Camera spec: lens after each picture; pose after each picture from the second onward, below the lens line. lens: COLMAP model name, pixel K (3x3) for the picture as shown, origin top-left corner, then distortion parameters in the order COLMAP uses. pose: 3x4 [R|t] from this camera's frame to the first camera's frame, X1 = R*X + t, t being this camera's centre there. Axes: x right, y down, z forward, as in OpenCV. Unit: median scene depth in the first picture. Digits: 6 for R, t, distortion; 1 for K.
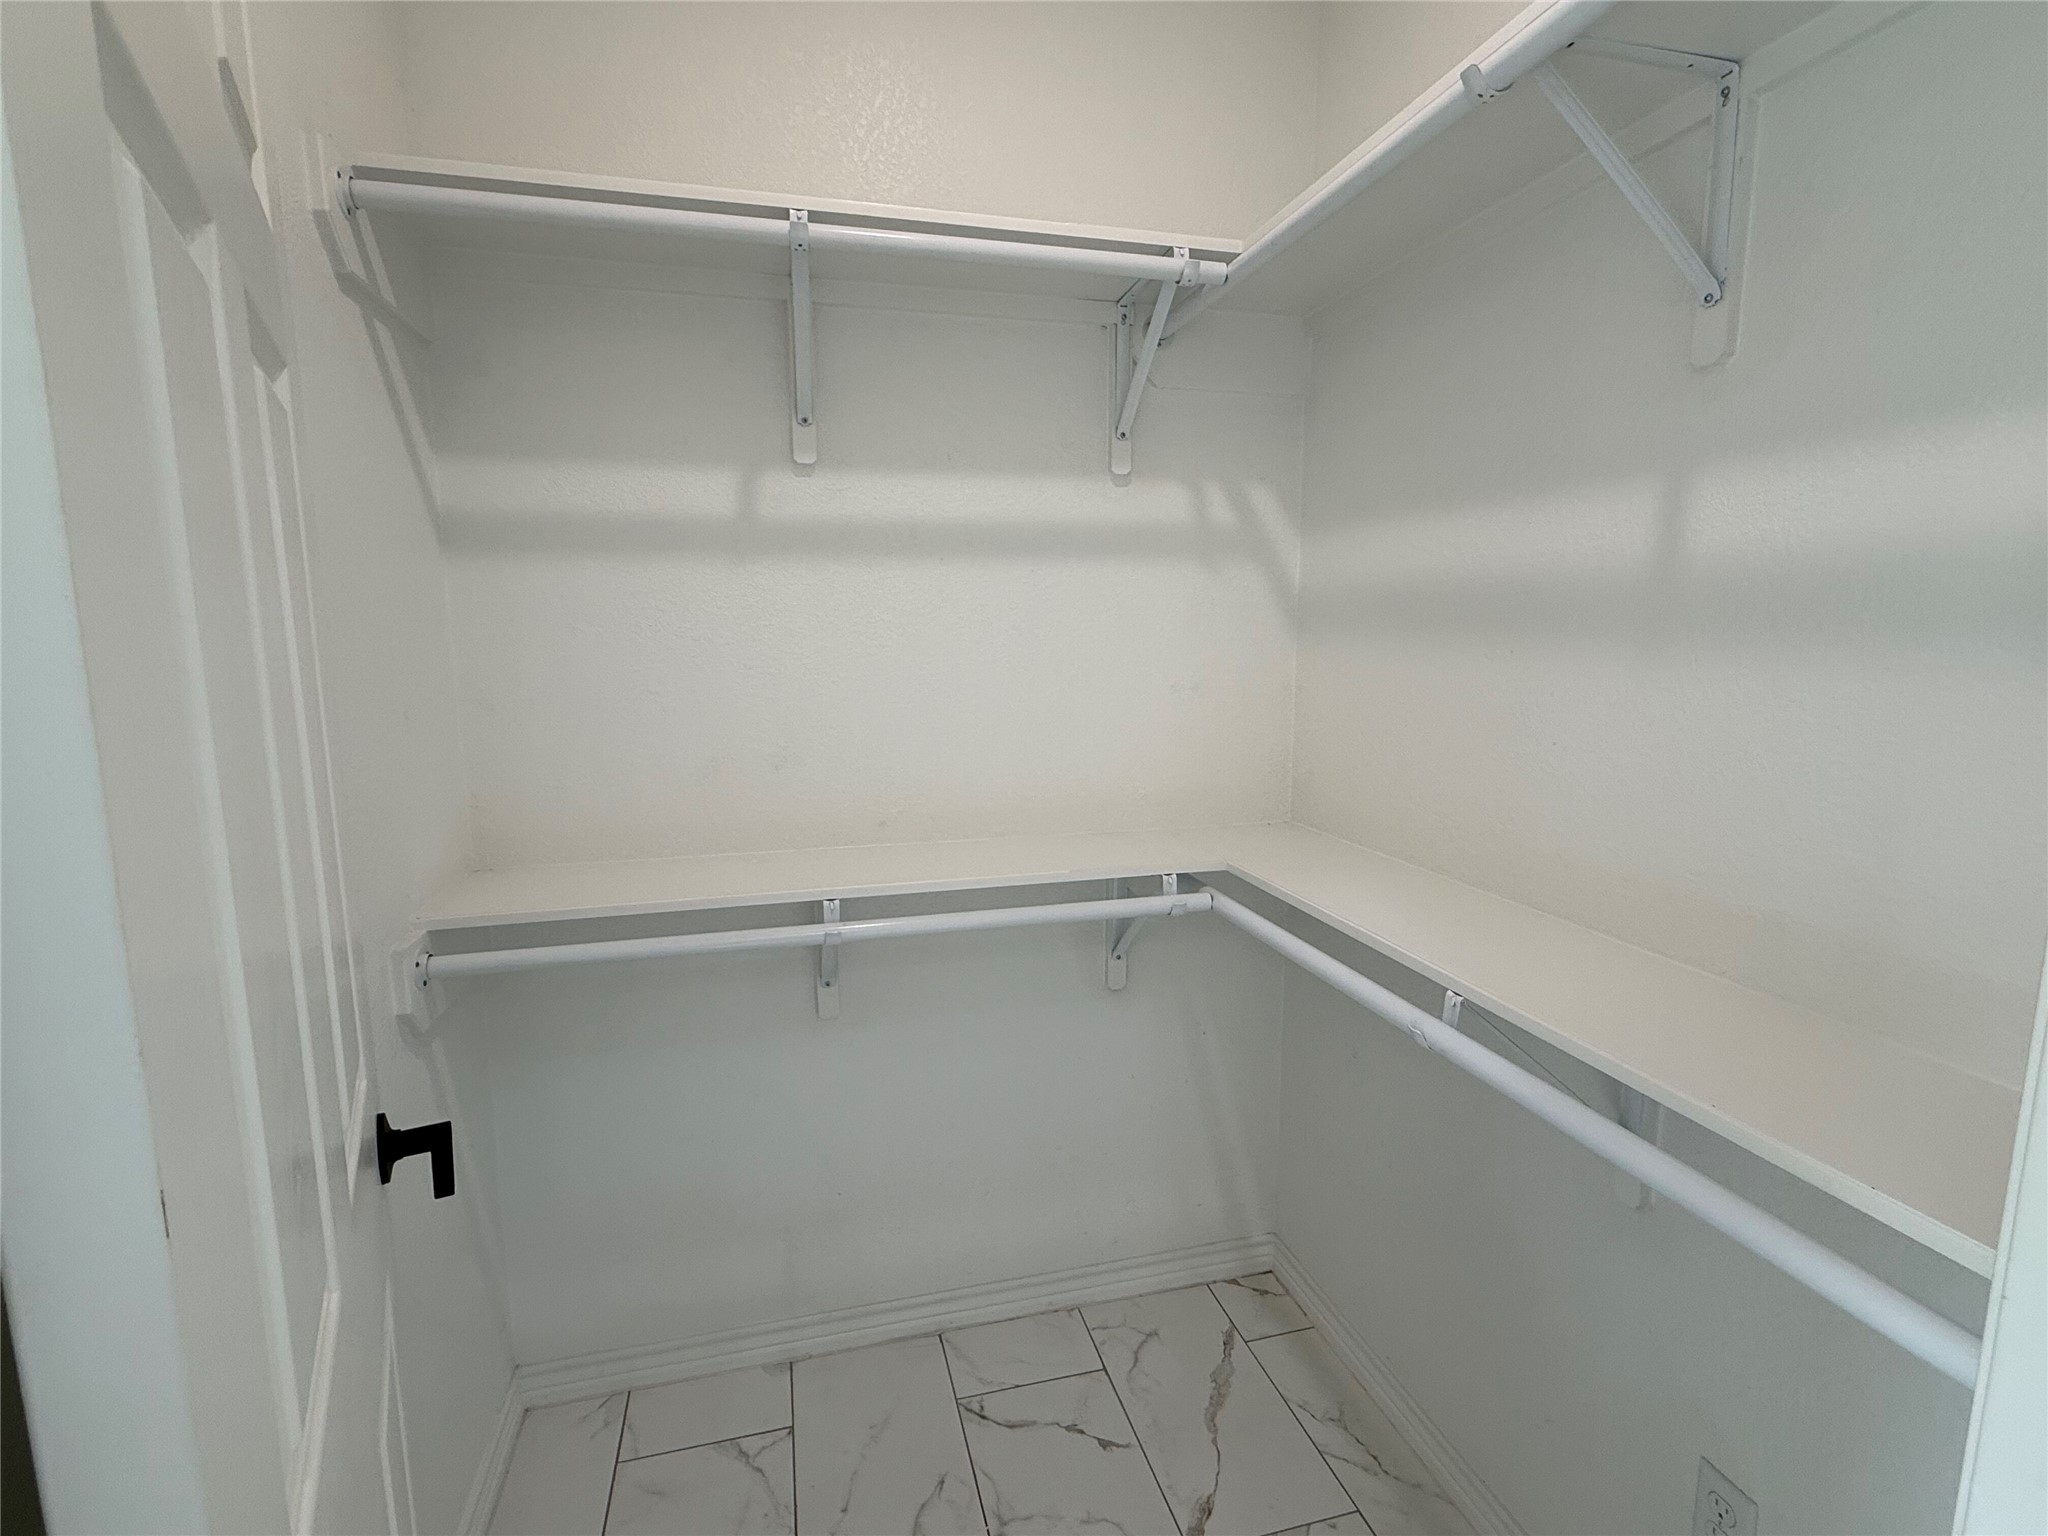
lens RADIAL K [[958.1, 0, 1023.3], [0, 958.1, 771.8], [0, 0, 1]] dist [0.000279, -0.000440]
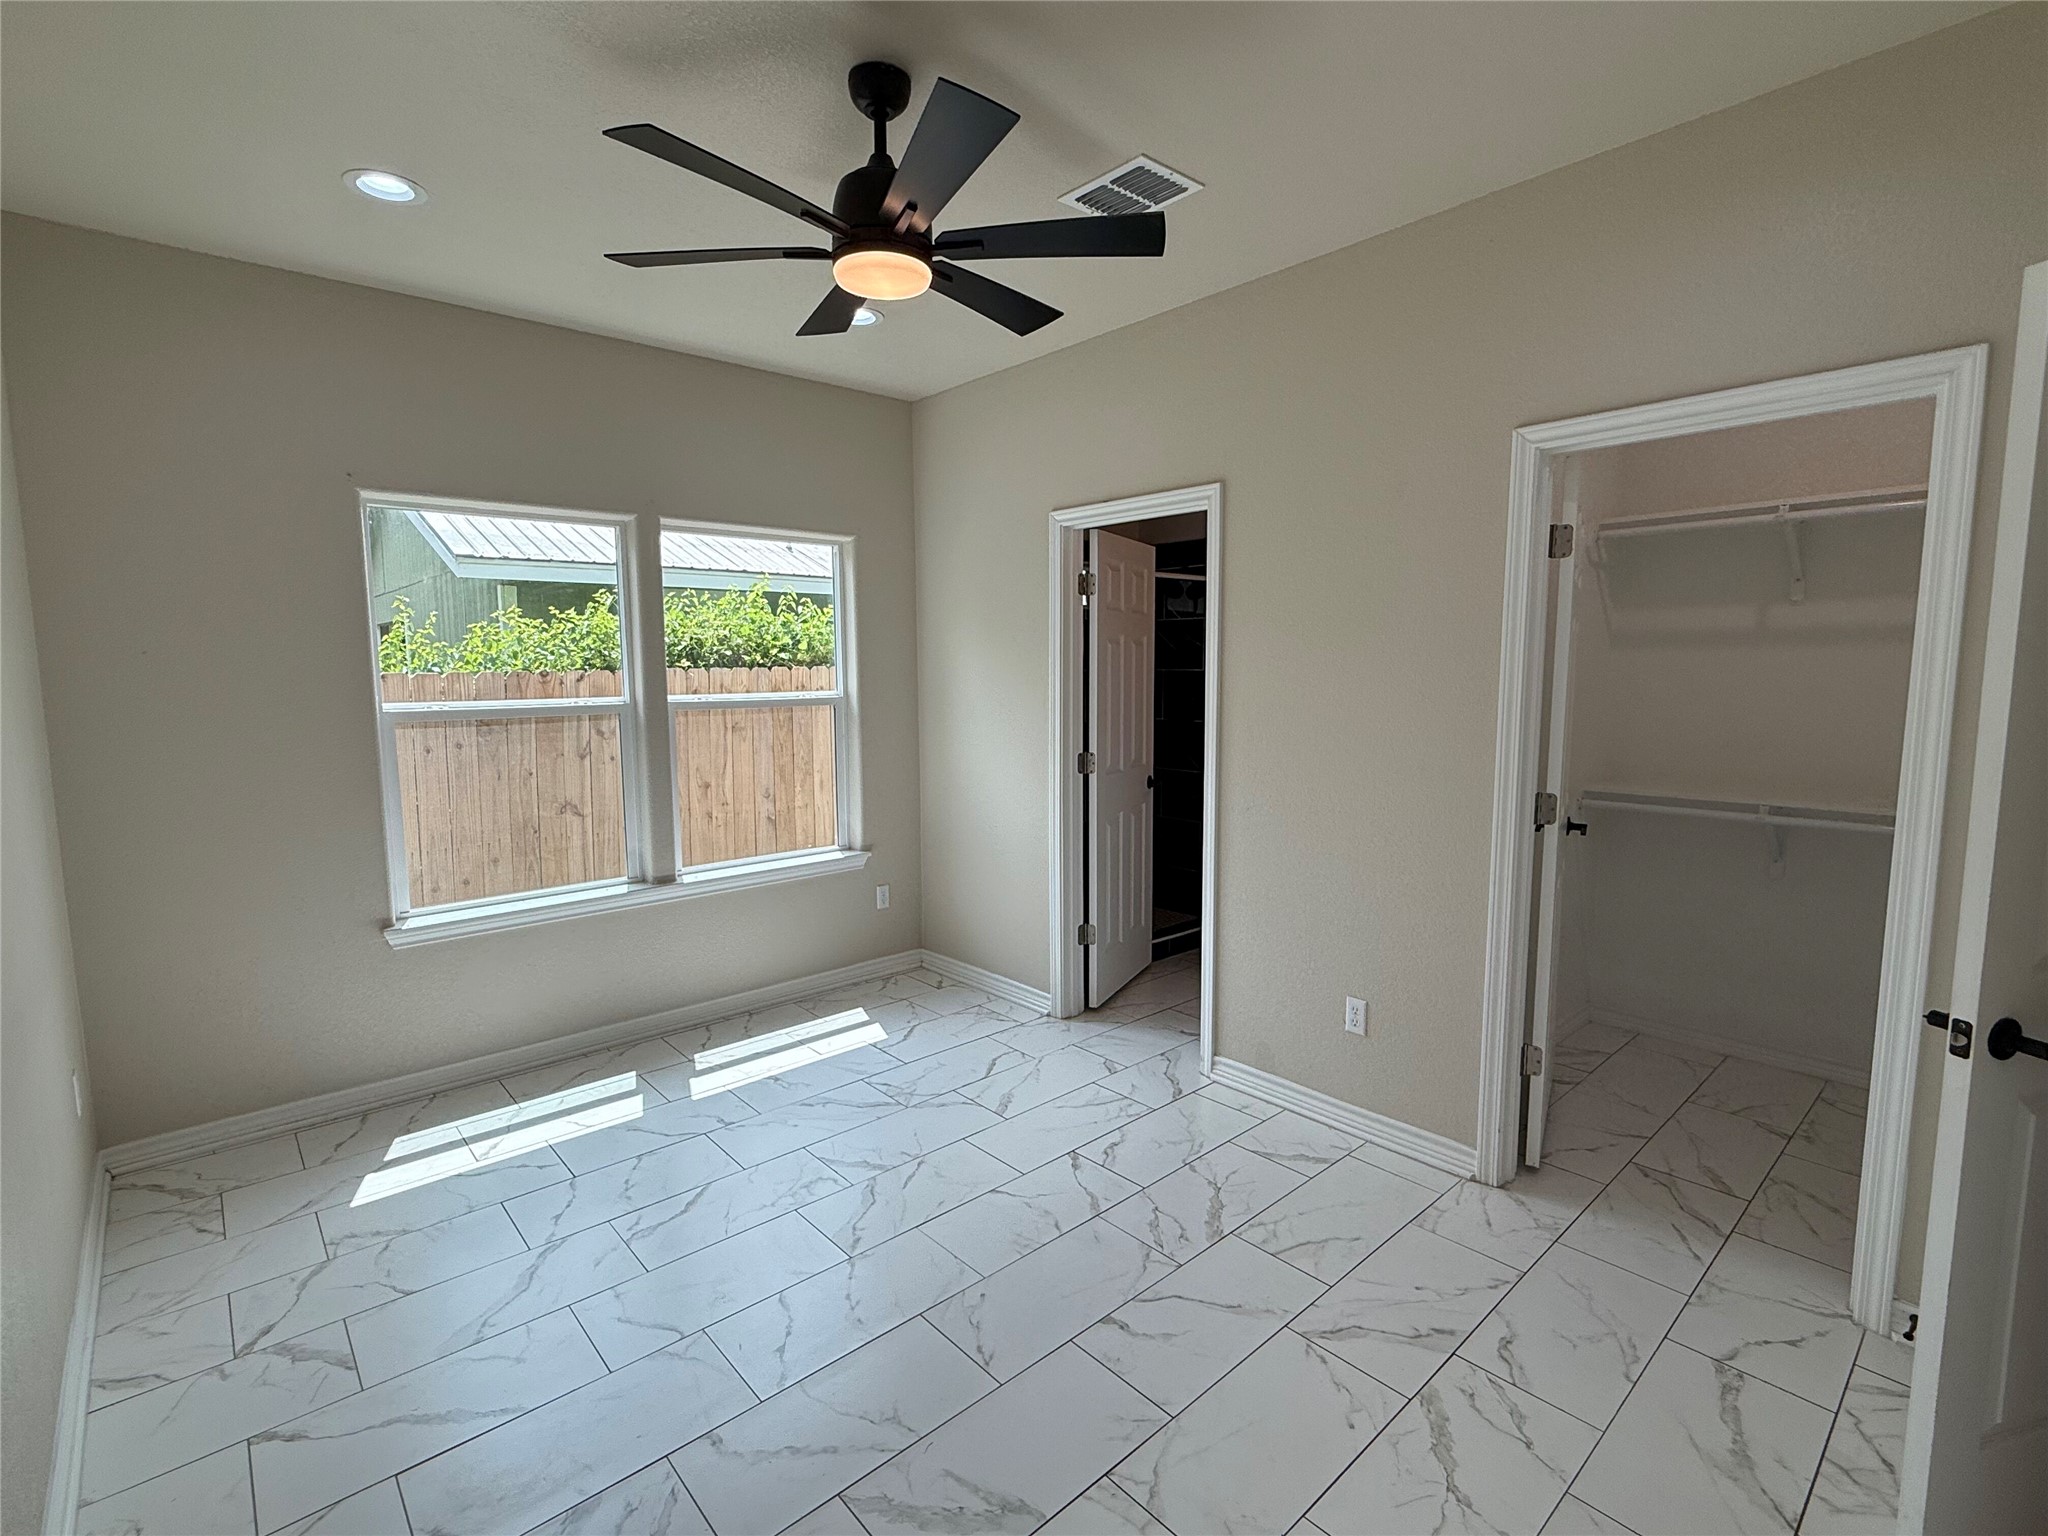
lens RADIAL K [[958.1, 0, 1019.2], [0, 958.1, 765.5], [0, 0, 1]] dist [0.000279, -0.000440]
pose [[0.468774, 0.090327, -0.878688, 0.929292], [-0.131579, 0.990800, 0.031655, 0.204041], [0.873463, 0.100778, 0.476347, -1.564437]]
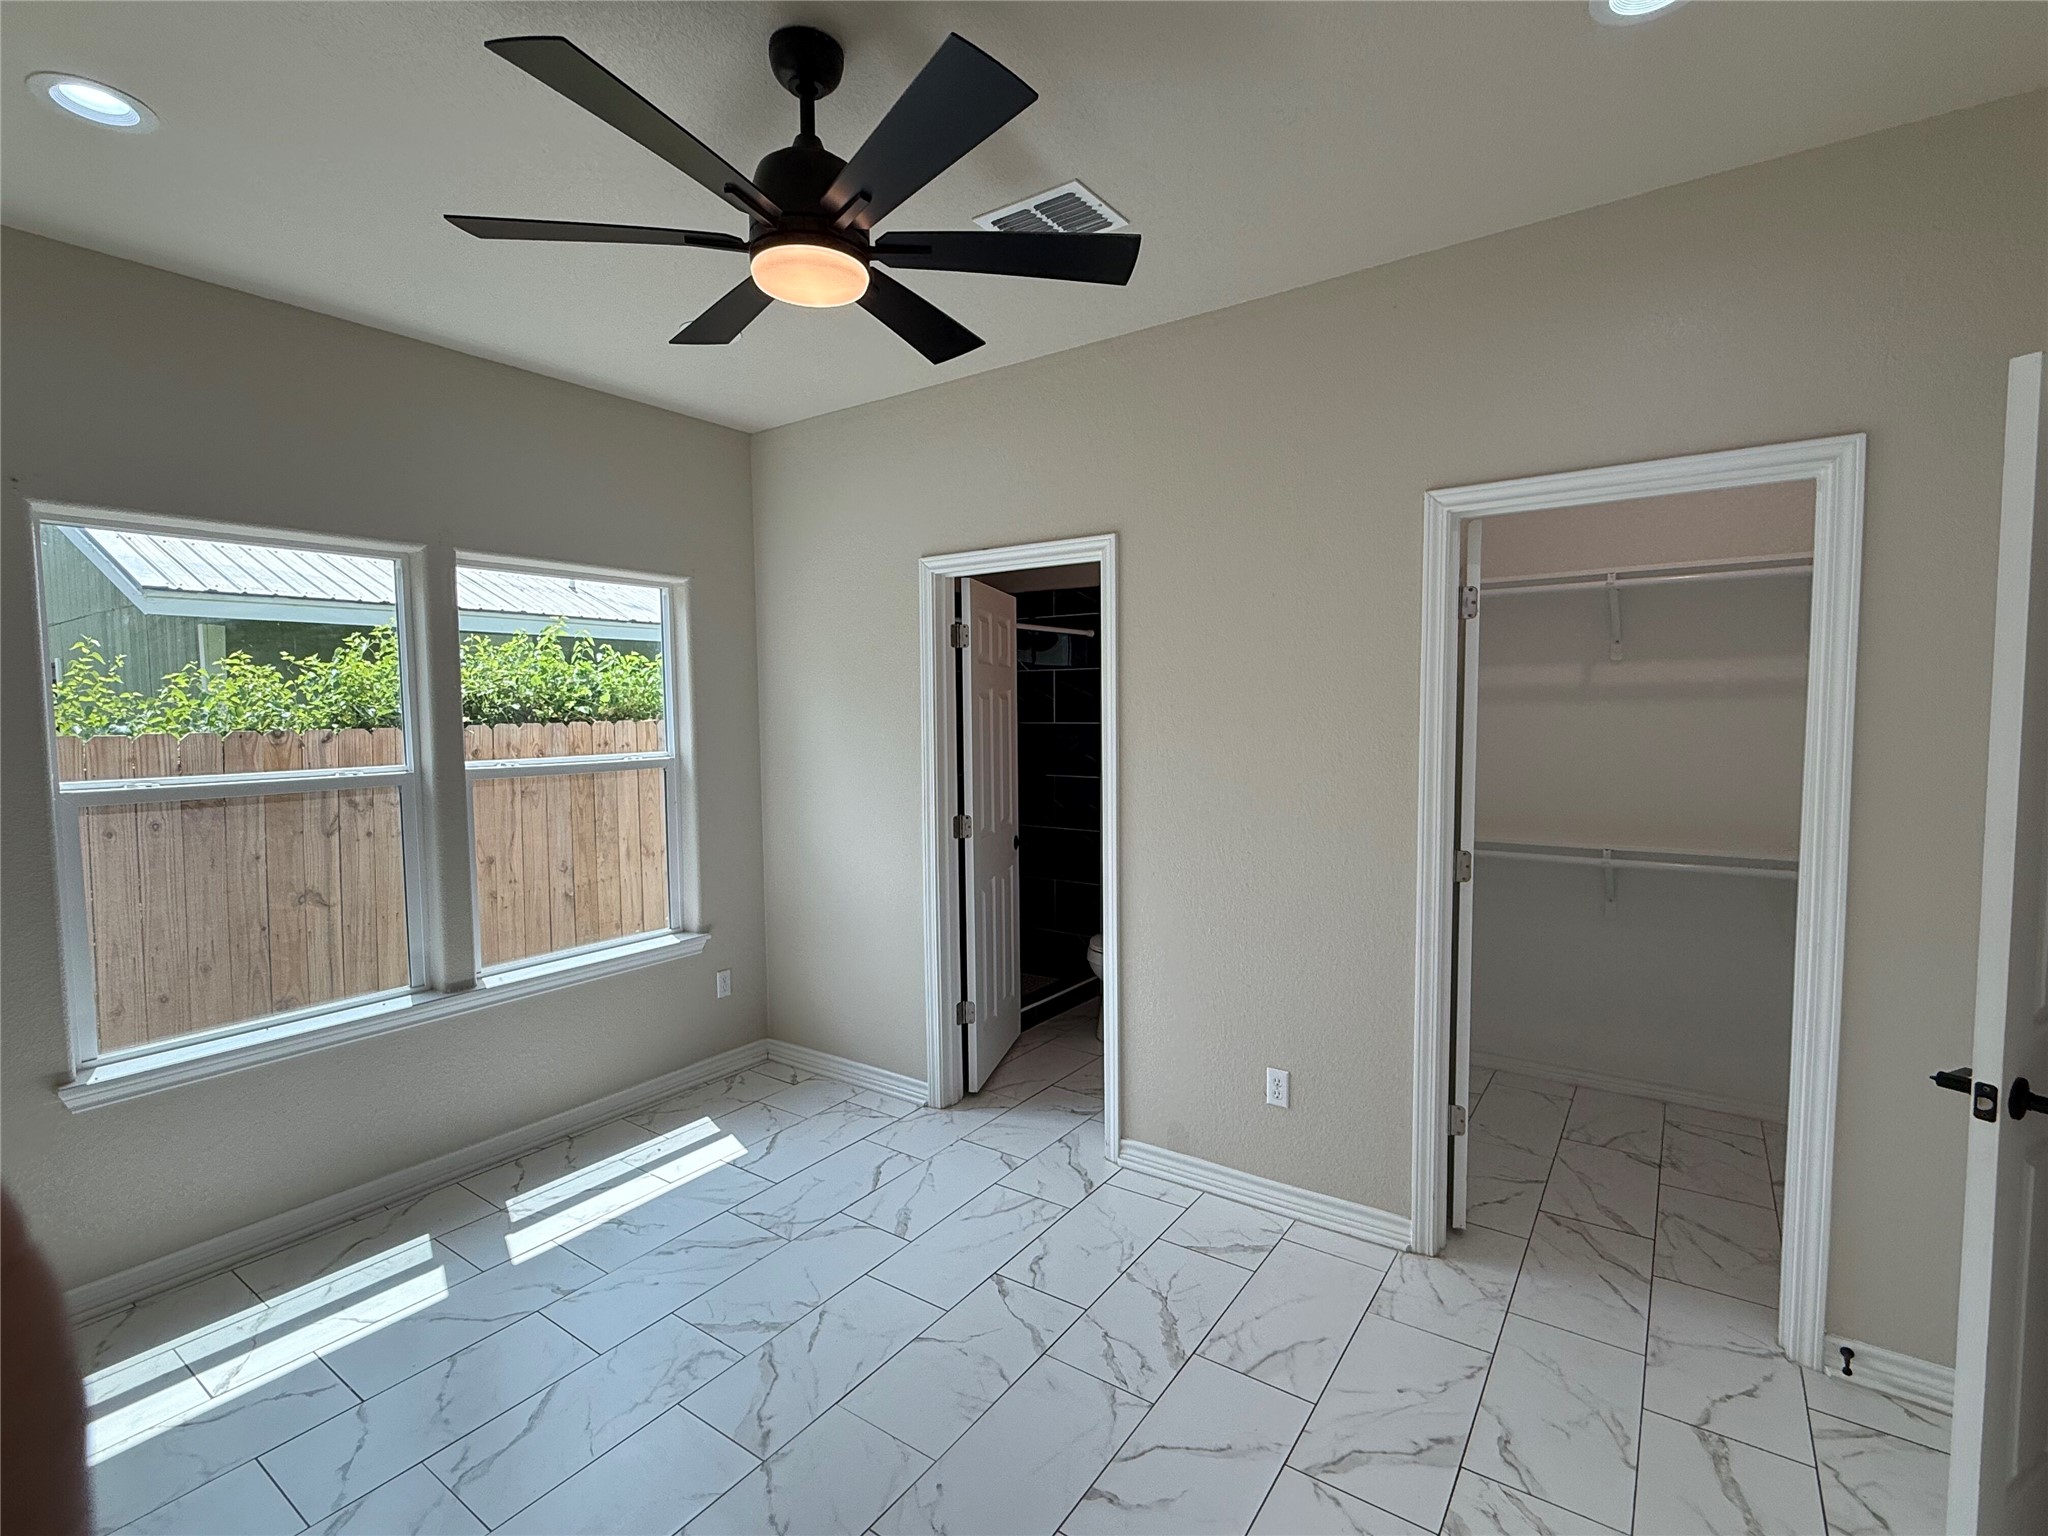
lens RADIAL K [[958.1, 0, 1022.2], [0, 958.1, 765.5], [0, 0, 1]] dist [0.000279, -0.000440]
pose [[0.657939, 0.038806, -0.752070, 0.620360], [-0.107175, 0.993331, -0.042505, 0.187559], [0.745406, 0.108569, 0.657711, -1.663961]]
